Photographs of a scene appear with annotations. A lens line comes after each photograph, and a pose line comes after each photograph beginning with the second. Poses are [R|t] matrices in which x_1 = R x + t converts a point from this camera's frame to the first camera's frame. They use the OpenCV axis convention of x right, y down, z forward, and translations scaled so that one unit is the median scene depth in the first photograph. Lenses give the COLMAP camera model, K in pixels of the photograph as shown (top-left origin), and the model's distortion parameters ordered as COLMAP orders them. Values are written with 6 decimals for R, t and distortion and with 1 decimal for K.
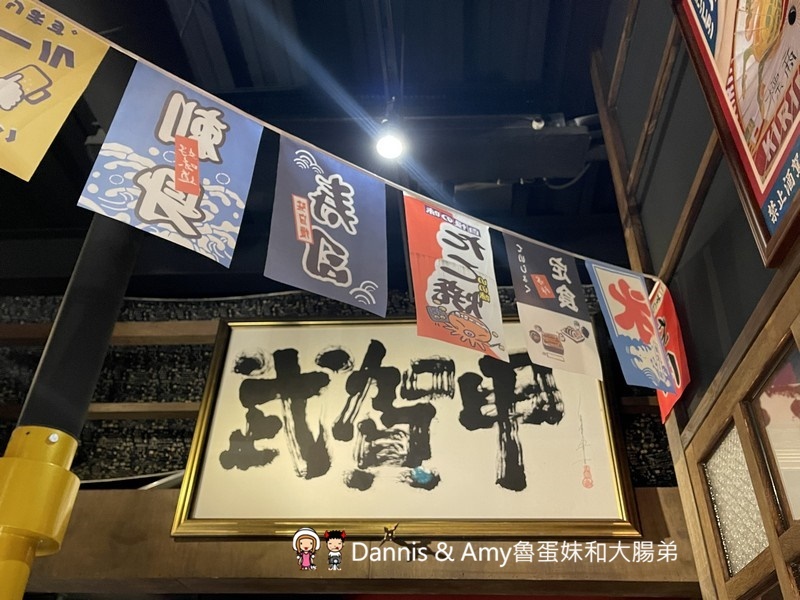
lens RADIAL K [[671.6, 0, 400.0], [0, 671.6, 300.0], [0, 0, 1]] dist [0.060236, -0.001658]
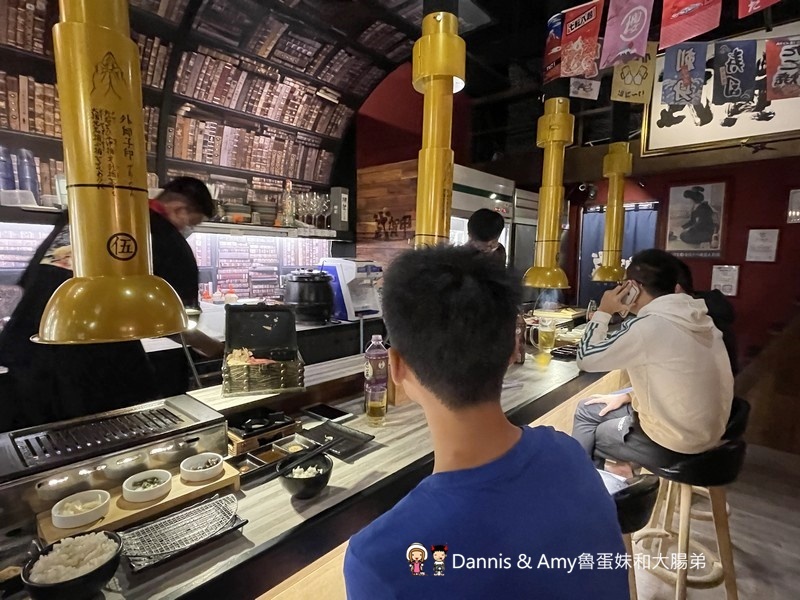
lens RADIAL K [[430.0, 0, 400.0], [0, 430.0, 300.0], [0, 0, 1]] dist [-0.001666, -0.000030]
pose [[0.797927, 0.051428, -0.600556, -0.042677], [0.360128, 0.758290, 0.543419, -0.462549], [0.483343, -0.649886, 0.586540, -0.775943]]
